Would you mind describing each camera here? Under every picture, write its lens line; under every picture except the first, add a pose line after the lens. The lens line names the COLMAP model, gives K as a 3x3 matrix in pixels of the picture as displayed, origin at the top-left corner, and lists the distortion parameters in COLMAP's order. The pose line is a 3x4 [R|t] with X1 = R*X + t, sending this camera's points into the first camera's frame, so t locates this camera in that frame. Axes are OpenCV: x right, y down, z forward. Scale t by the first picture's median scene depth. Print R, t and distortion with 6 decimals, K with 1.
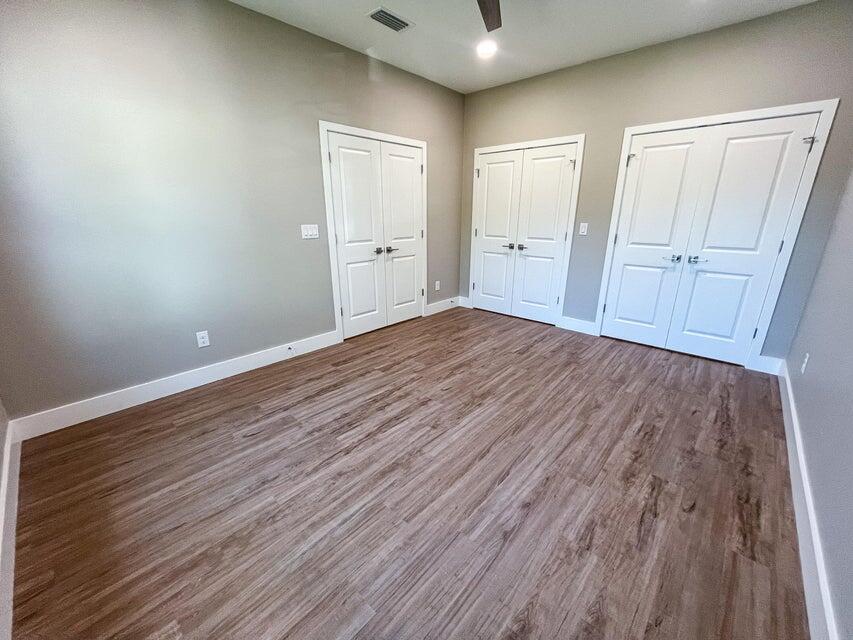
lens RADIAL K [[349.5, 0, 430.4], [0, 349.5, 315.6], [0, 0, 1]] dist [-0.001425, -0.000222]
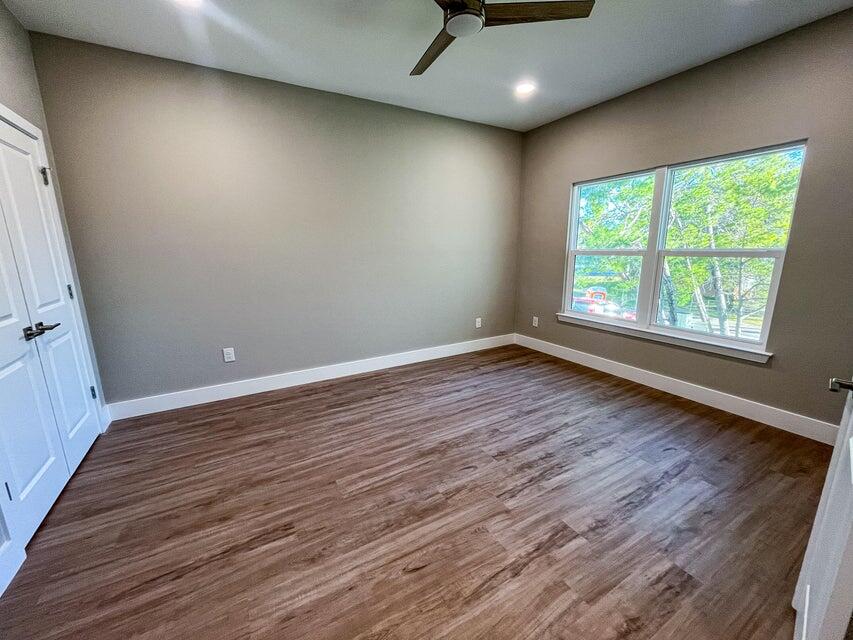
lens RADIAL K [[349.5, 0, 428.0], [0, 349.5, 325.9], [0, 0, 1]] dist [-0.001425, -0.000222]
pose [[-0.952288, -0.061237, 0.298996, -0.094404], [0.093470, 0.874075, 0.476715, -0.527608], [-0.290537, 0.481917, -0.826647, 1.772796]]
